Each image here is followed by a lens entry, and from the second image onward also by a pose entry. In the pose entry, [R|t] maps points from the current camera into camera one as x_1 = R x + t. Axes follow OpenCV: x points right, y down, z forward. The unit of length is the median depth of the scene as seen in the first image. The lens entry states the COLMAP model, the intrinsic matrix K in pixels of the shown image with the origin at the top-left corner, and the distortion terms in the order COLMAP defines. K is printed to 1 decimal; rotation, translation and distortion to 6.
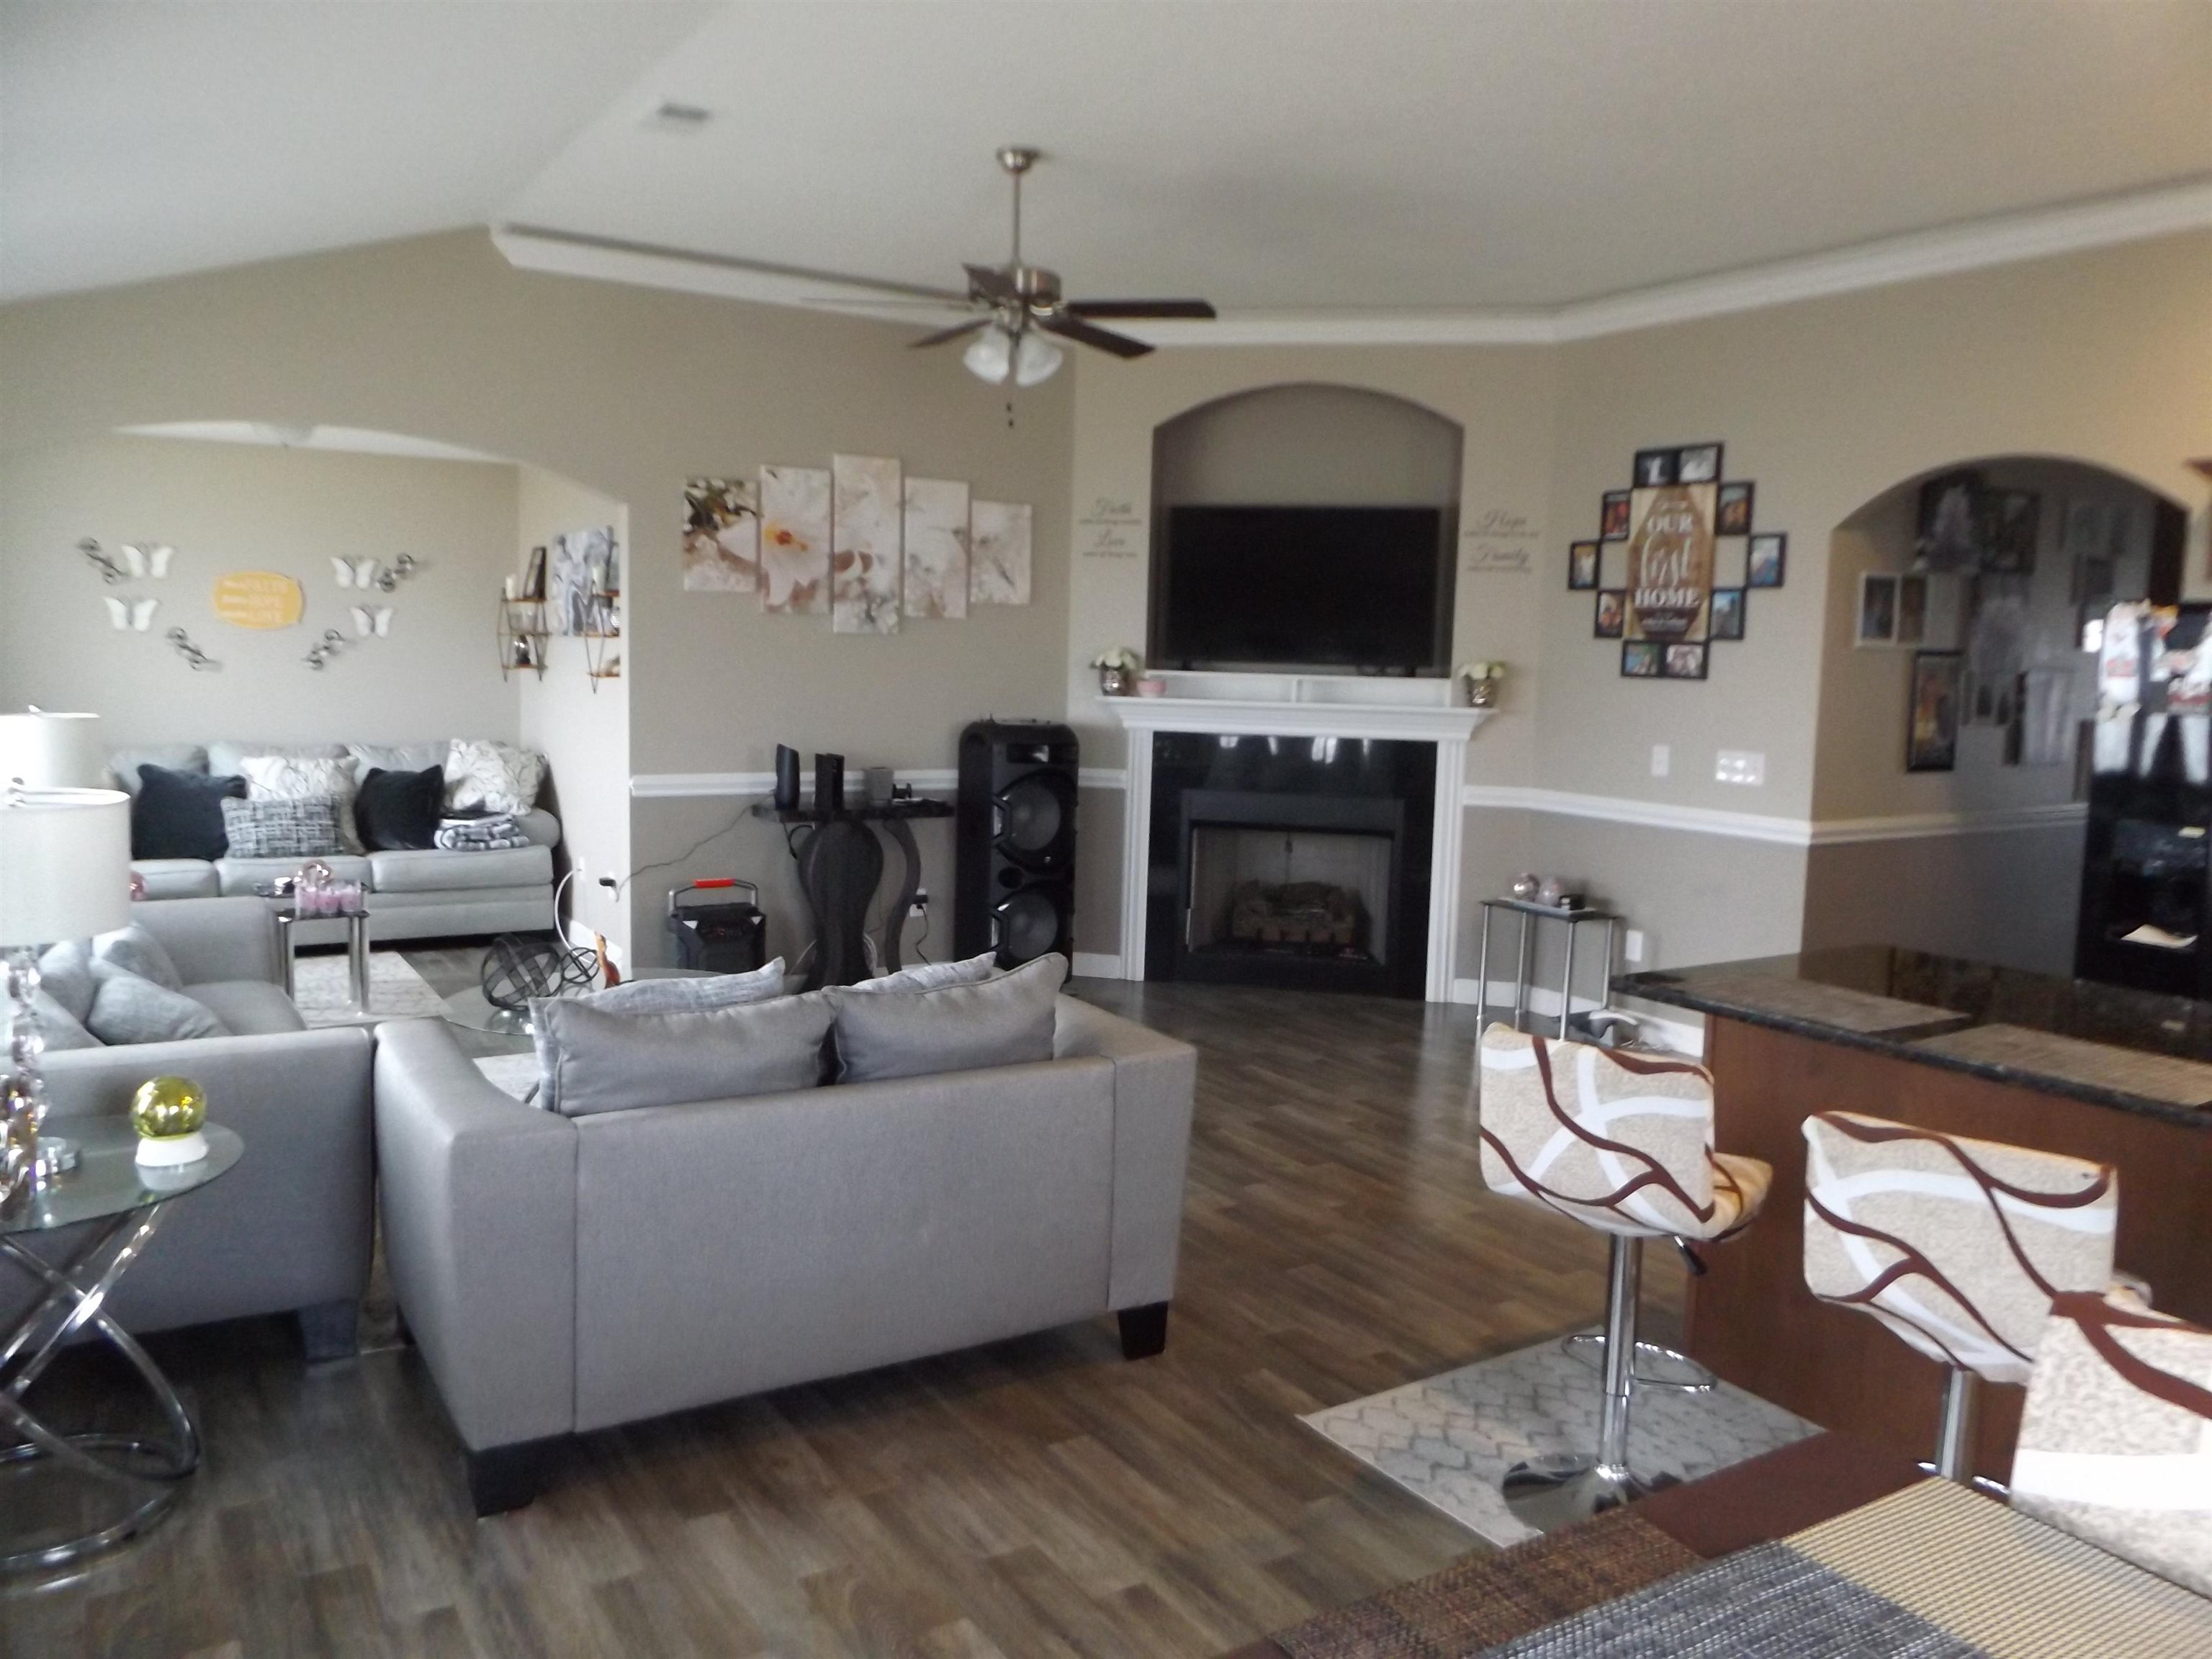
lens RADIAL K [[1619.5, 0, 1099.8], [0, 1619.5, 820.5], [0, 0, 1]] dist [-0.020489, 0.006512]
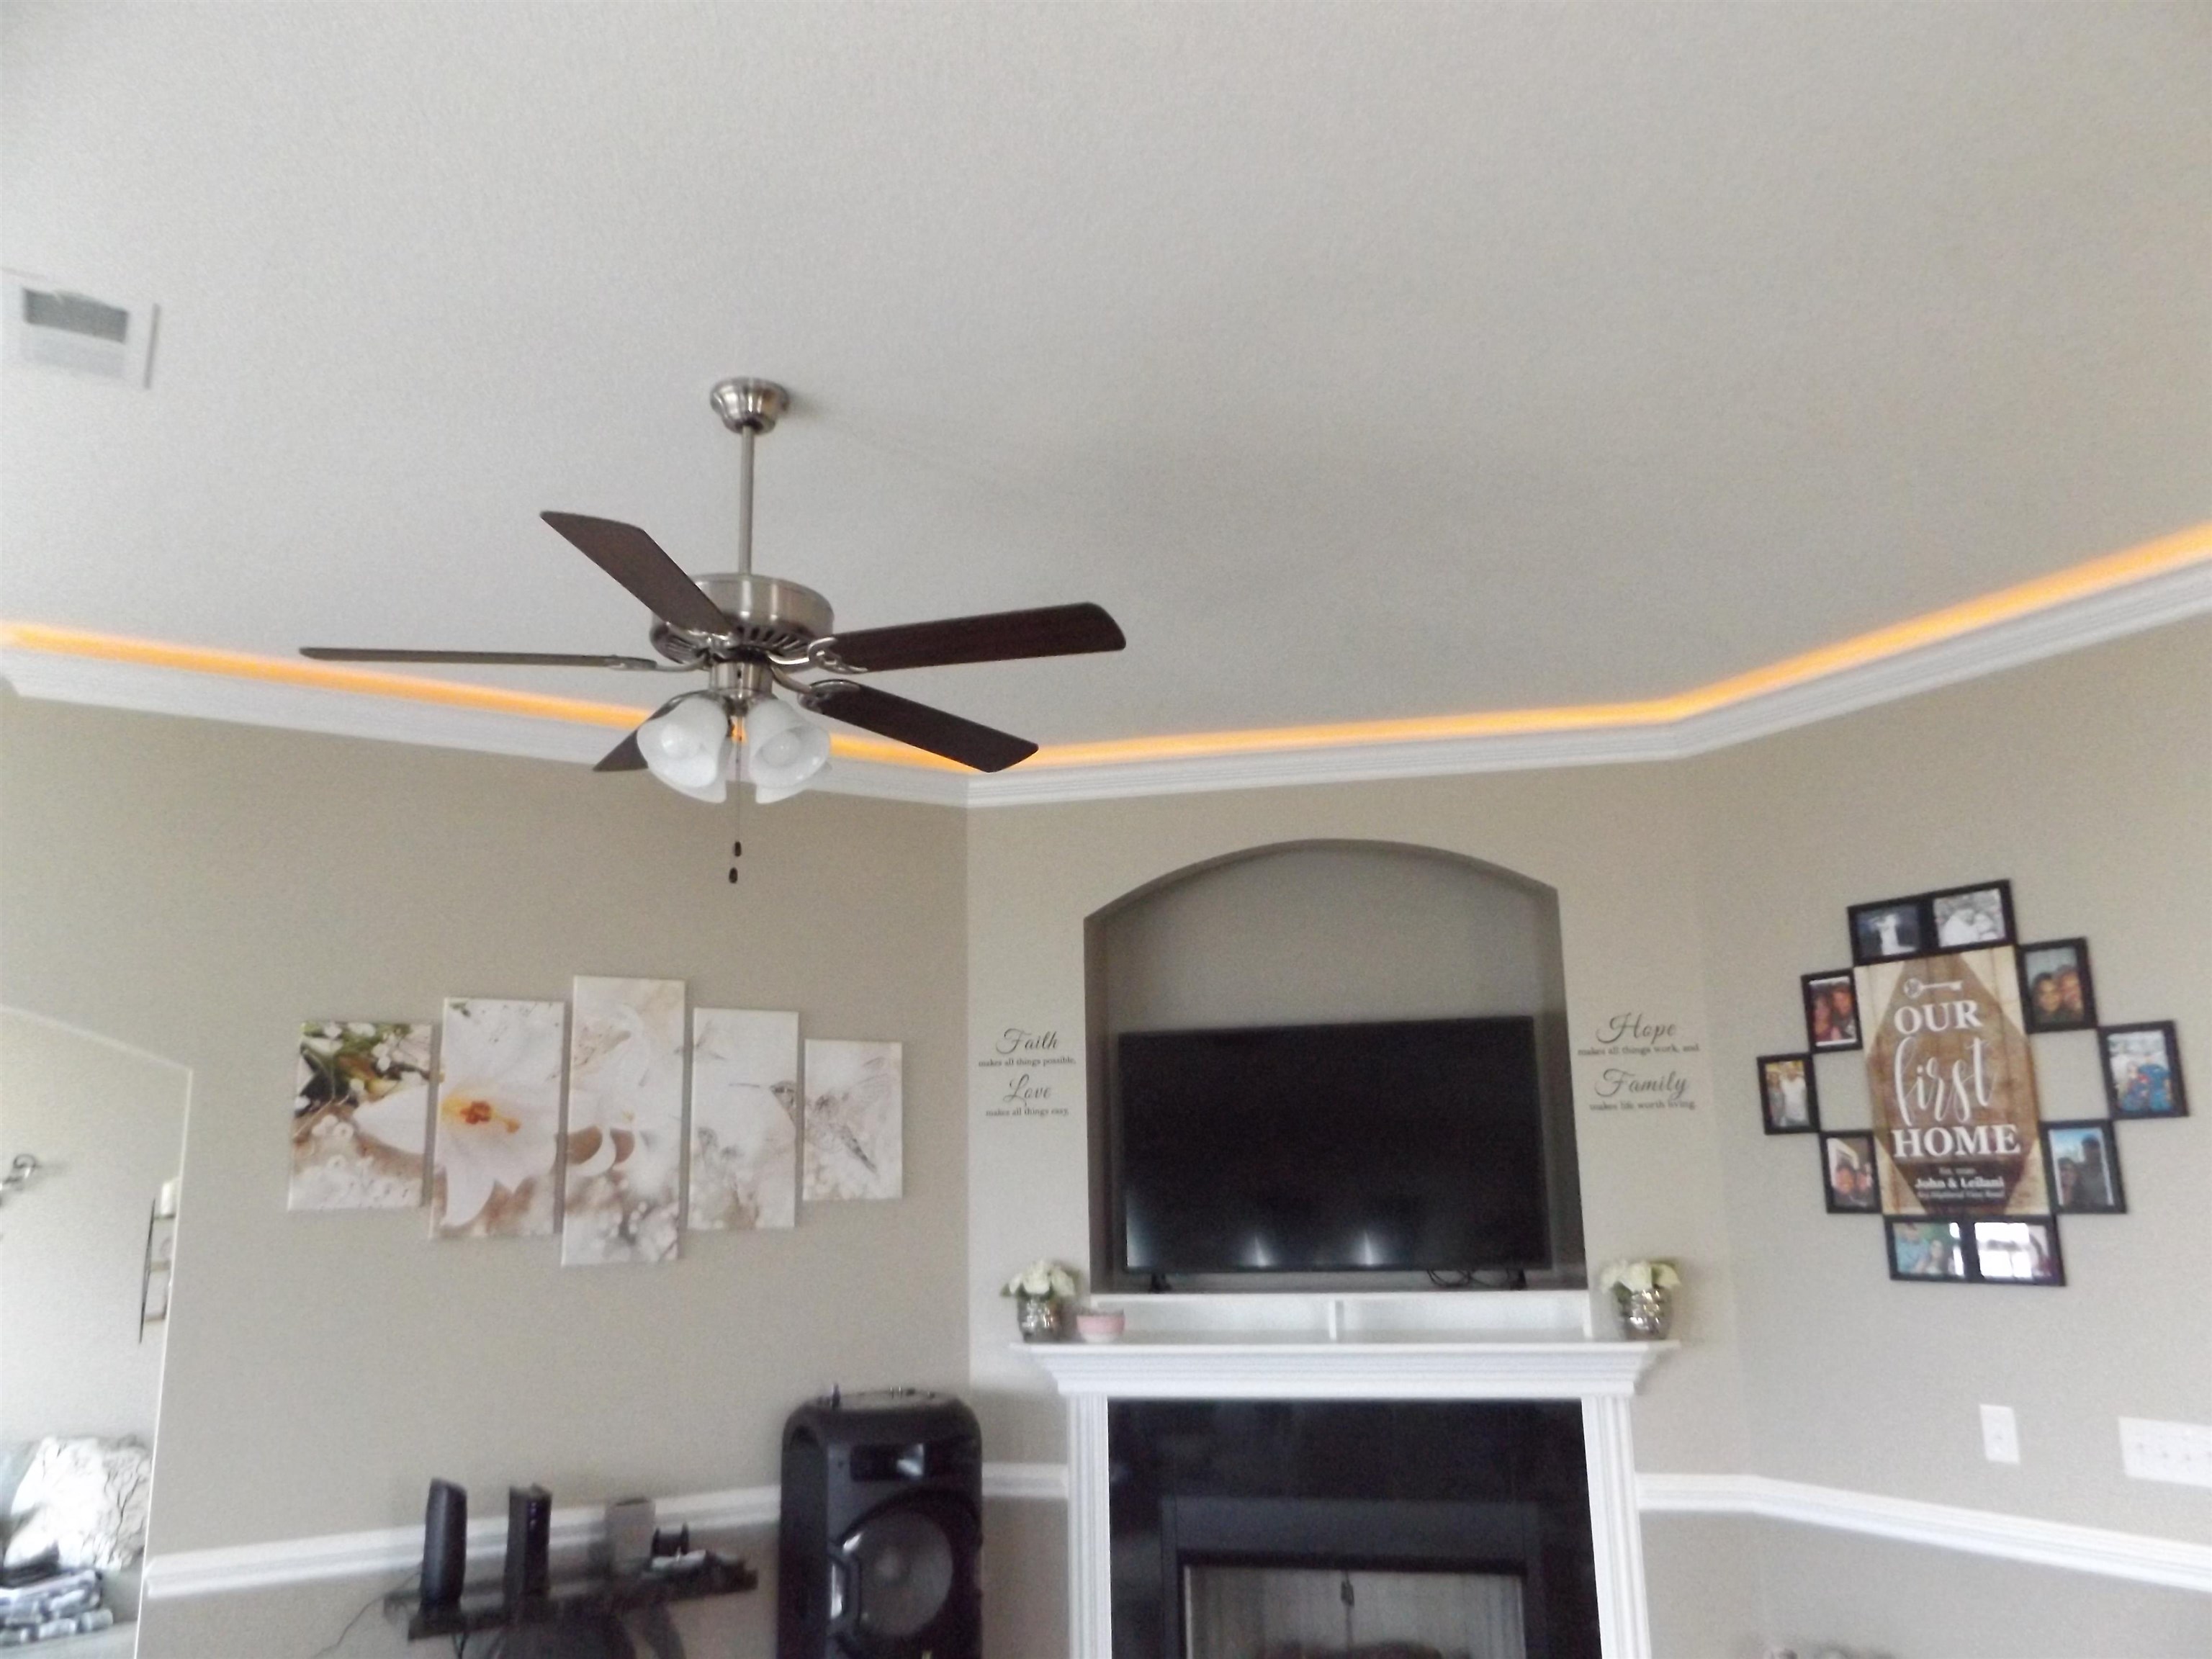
lens RADIAL K [[1619.5, 0, 1099.8], [0, 1619.5, 820.5], [0, 0, 1]] dist [-0.020489, 0.006512]
pose [[0.998839, -0.048085, 0.002843, 0.040688], [0.046388, 0.944336, -0.325696, -0.065861], [0.012976, 0.325449, 0.945470, 0.369885]]
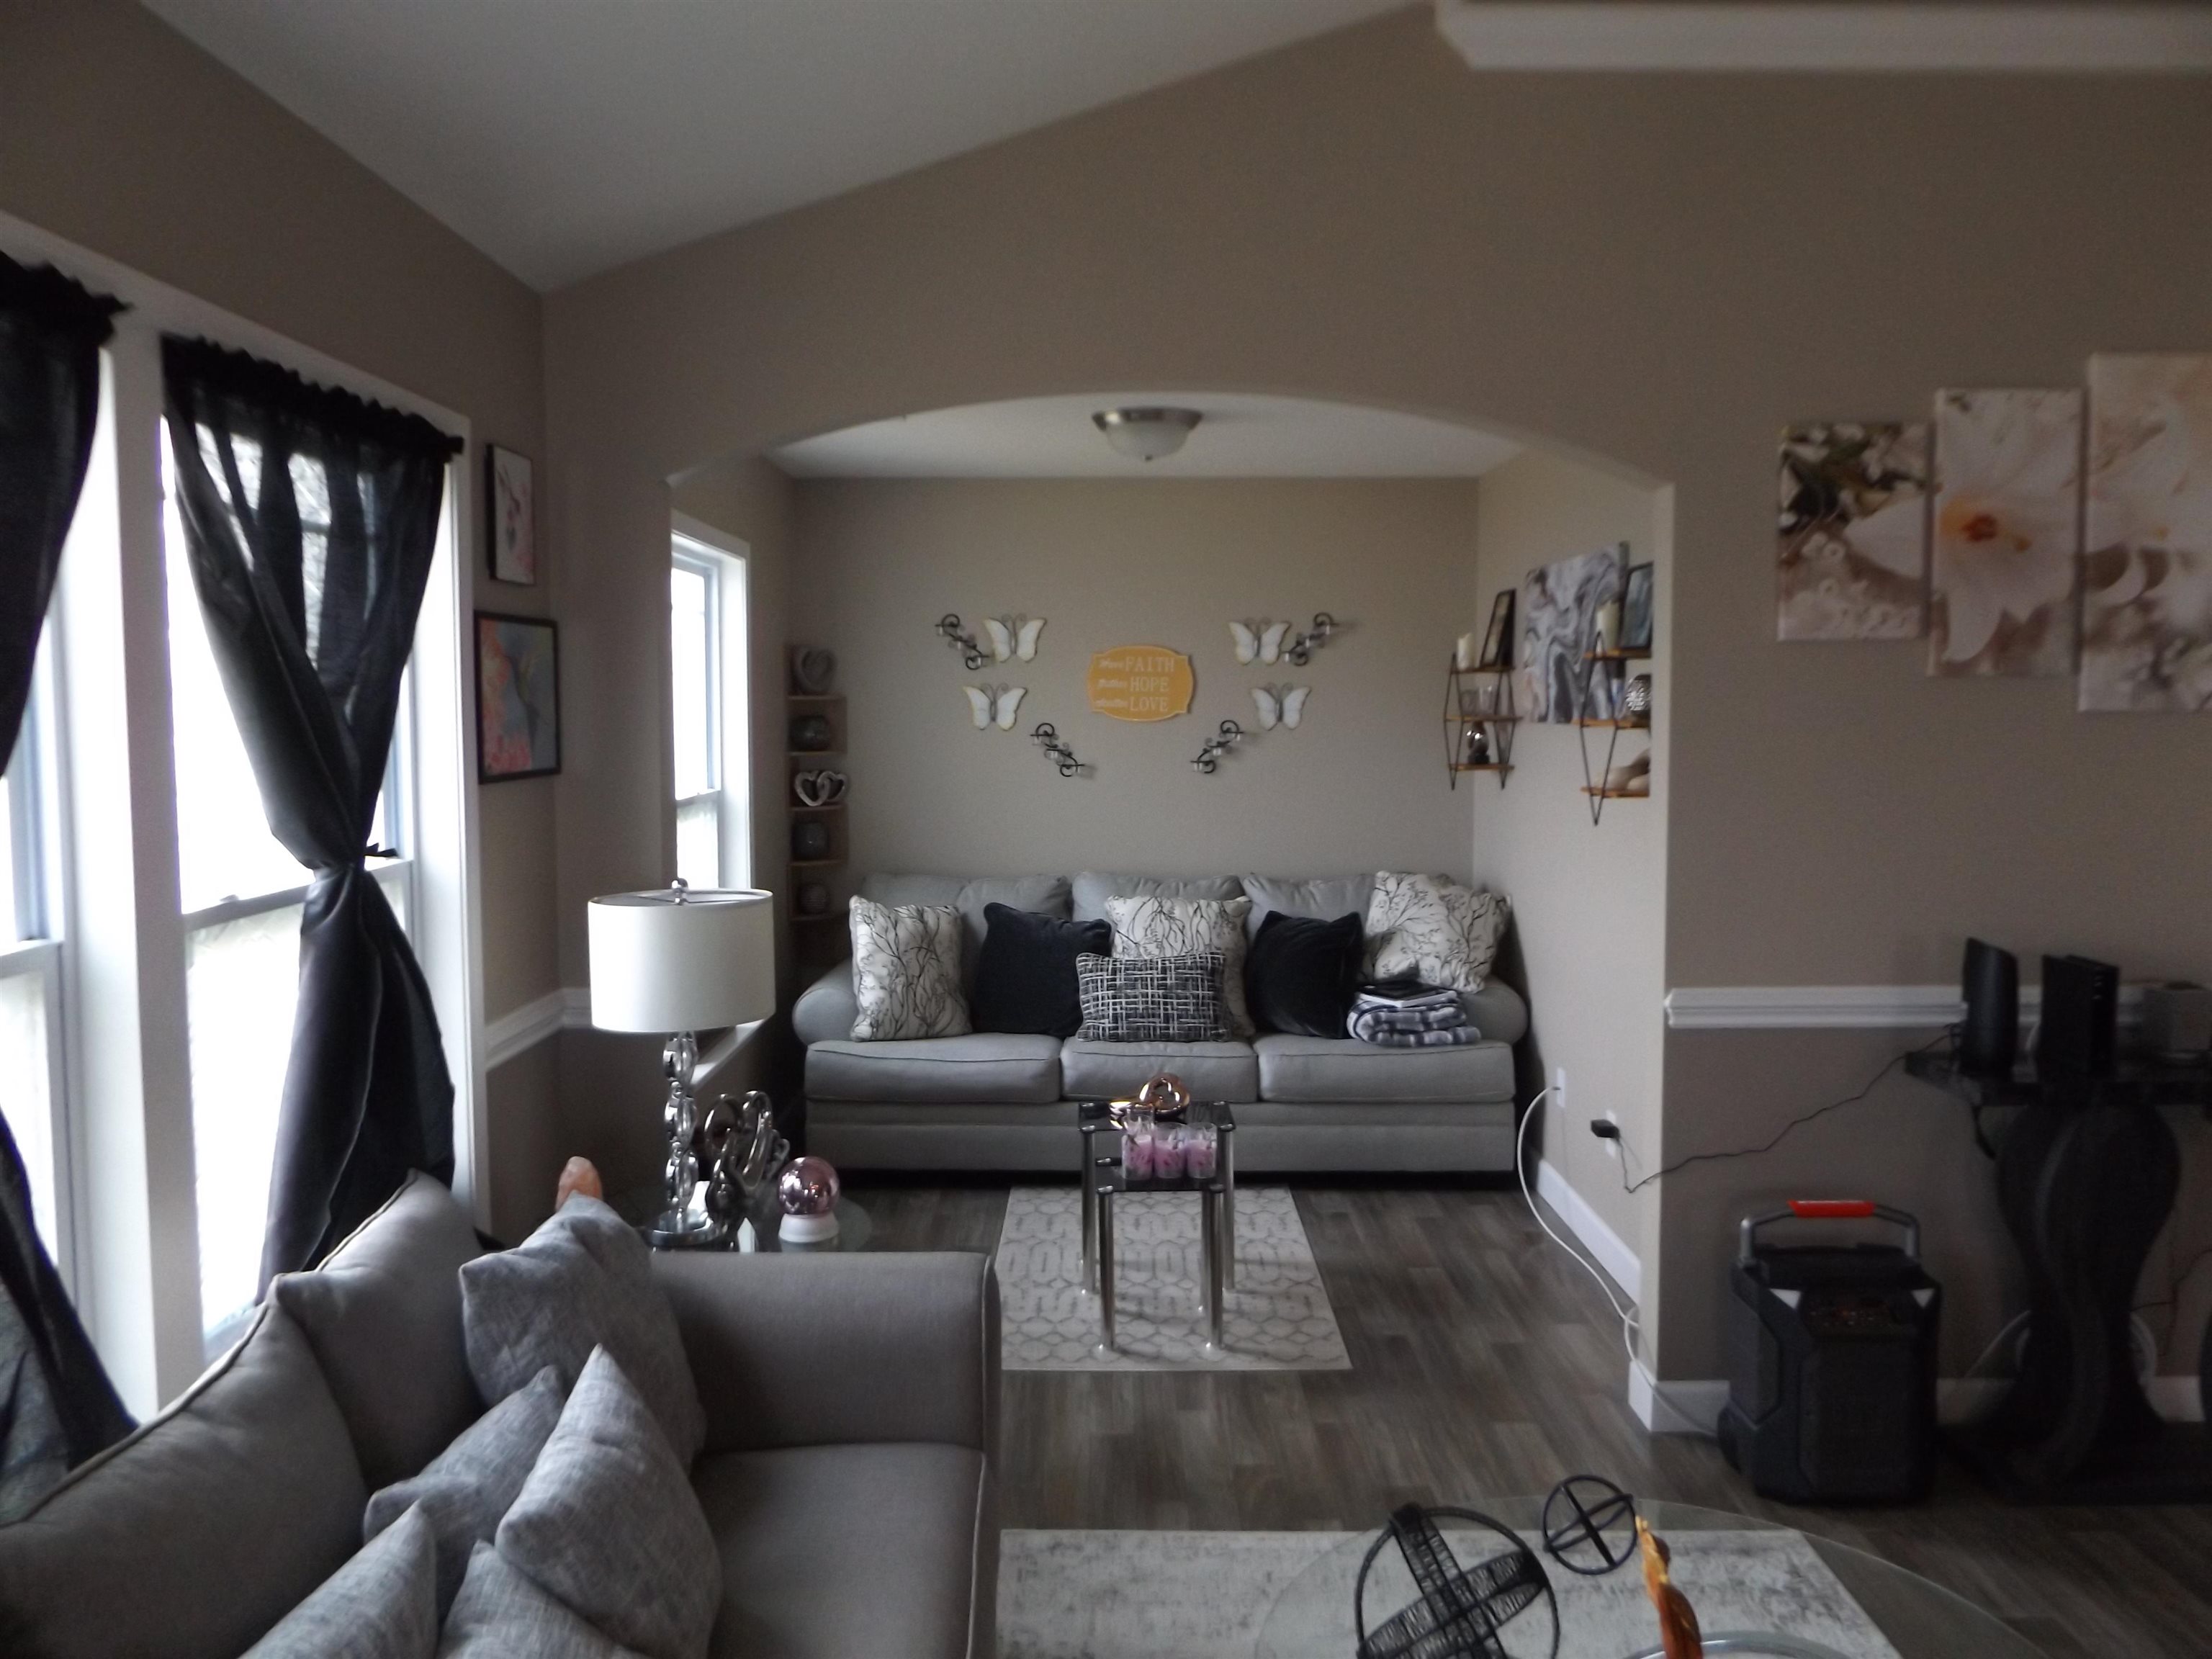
lens RADIAL K [[1619.5, 0, 1099.8], [0, 1619.5, 820.5], [0, 0, 1]] dist [-0.020489, 0.006512]
pose [[0.840846, 0.009289, -0.541195, -0.145196], [-0.030901, 0.999046, -0.030864, -0.055798], [0.540392, 0.042675, 0.840331, 0.406449]]
